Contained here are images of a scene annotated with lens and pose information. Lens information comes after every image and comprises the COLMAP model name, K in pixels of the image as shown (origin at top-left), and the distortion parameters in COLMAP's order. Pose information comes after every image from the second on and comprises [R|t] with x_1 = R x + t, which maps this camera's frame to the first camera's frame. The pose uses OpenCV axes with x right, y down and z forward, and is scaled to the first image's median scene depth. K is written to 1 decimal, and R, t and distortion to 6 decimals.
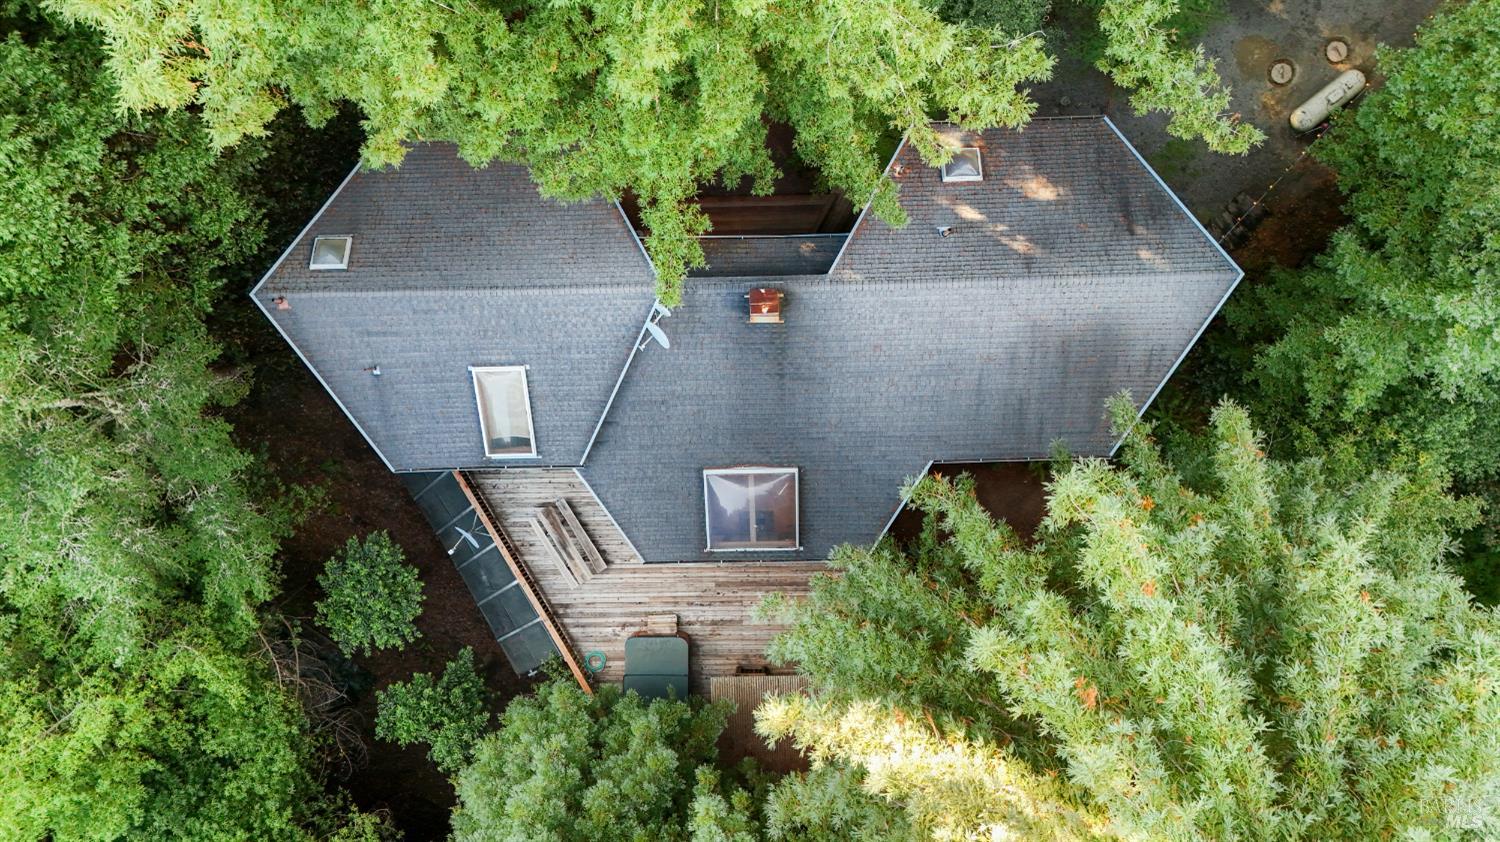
lens RADIAL K [[1106.1, 0, 749.4], [0, 1106.1, 423.3], [0, 0, 1]] dist [0.053910, 0.000093]
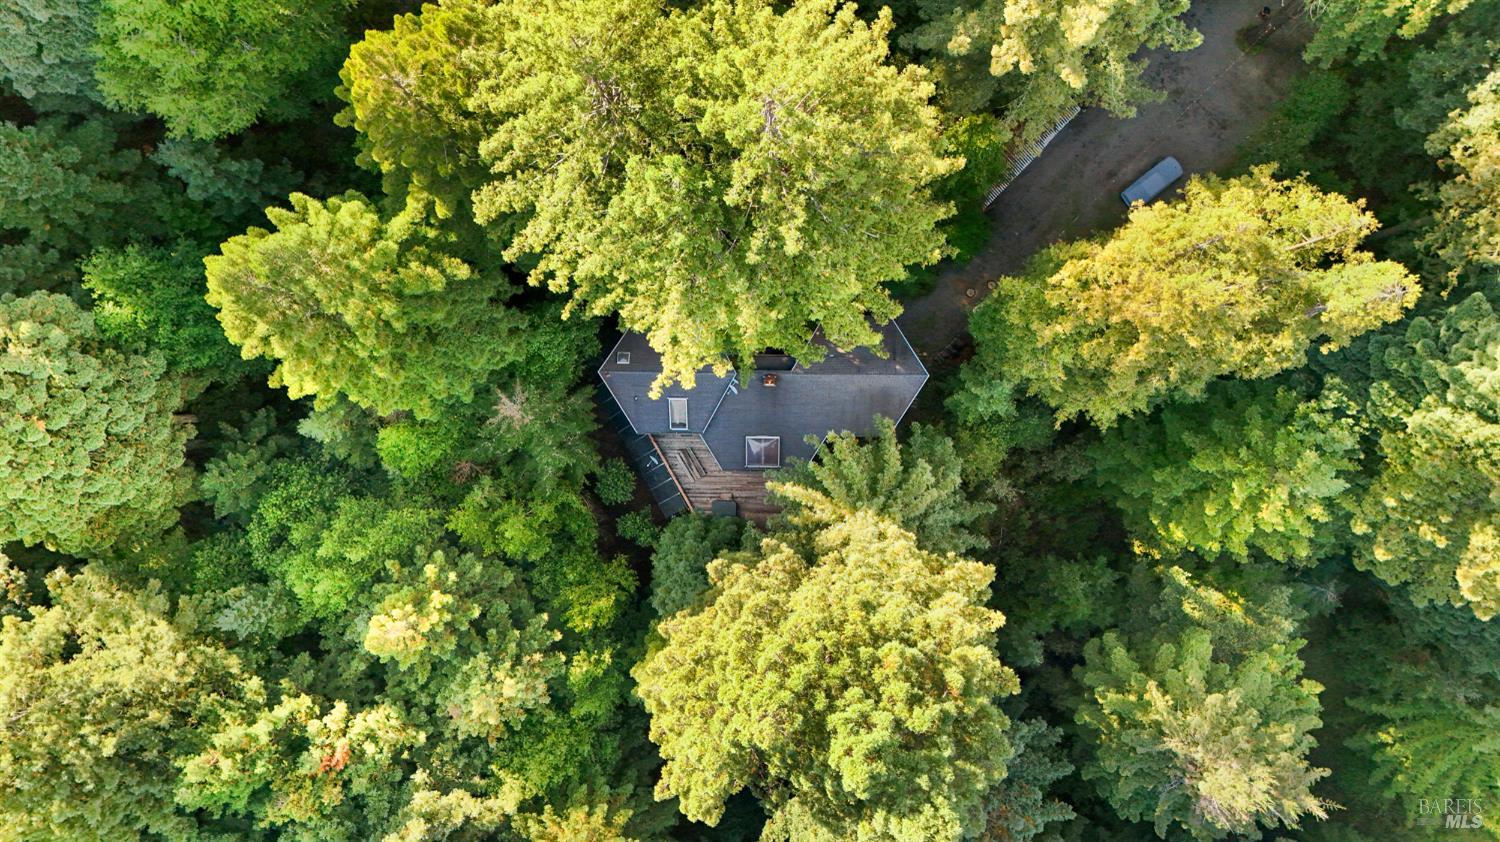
lens RADIAL K [[1106.1, 0, 750.3], [0, 1106.1, 419.4], [0, 0, 1]] dist [0.053910, 0.000093]
pose [[0.999461, 0.031910, 0.007650, -0.051011], [-0.031867, 0.999476, -0.005670, 0.013639], [-0.007827, 0.005423, 0.999955, -1.739530]]
